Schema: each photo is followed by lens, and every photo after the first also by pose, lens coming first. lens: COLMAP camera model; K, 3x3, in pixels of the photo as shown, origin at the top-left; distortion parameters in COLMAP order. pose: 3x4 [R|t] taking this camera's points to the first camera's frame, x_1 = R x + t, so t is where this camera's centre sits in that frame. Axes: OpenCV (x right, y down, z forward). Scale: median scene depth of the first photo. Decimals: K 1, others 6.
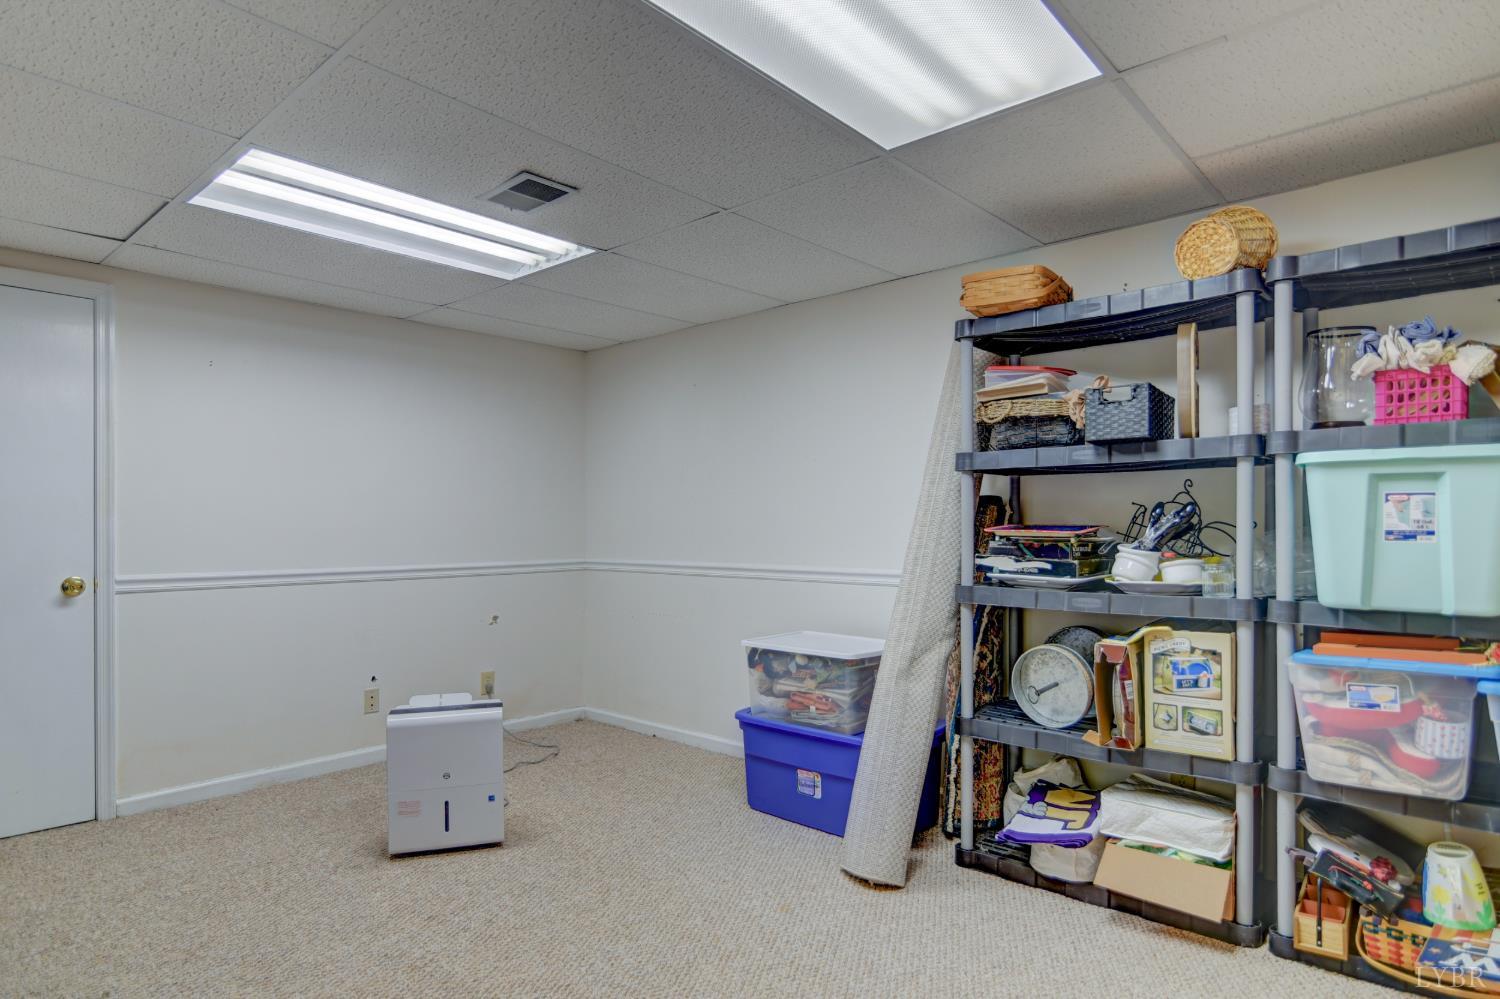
lens RADIAL K [[850.9, 0, 747.6], [0, 850.9, 529.8], [0, 0, 1]] dist [-0.003333, -0.001539]
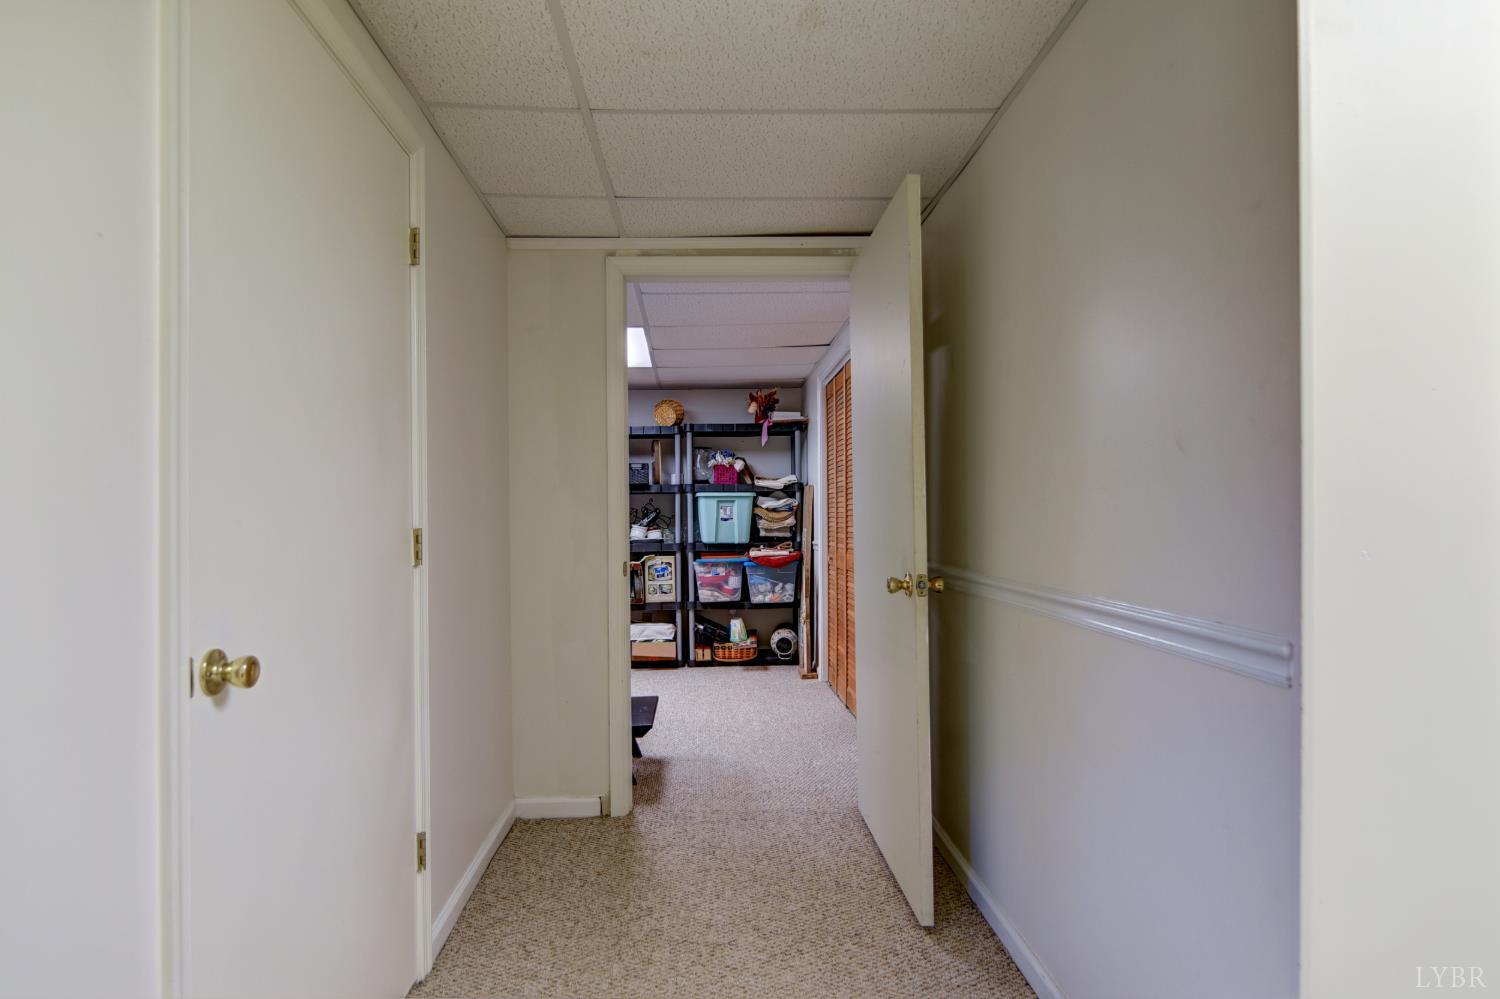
lens RADIAL K [[850.9, 0, 748.4], [0, 850.9, 501.9], [0, 0, 1]] dist [-0.003333, -0.001539]
pose [[0.709789, -0.004988, 0.704396, -1.275536], [0.013896, 0.999879, -0.006923, -0.032305], [-0.704277, 0.014702, 0.709773, -1.200540]]
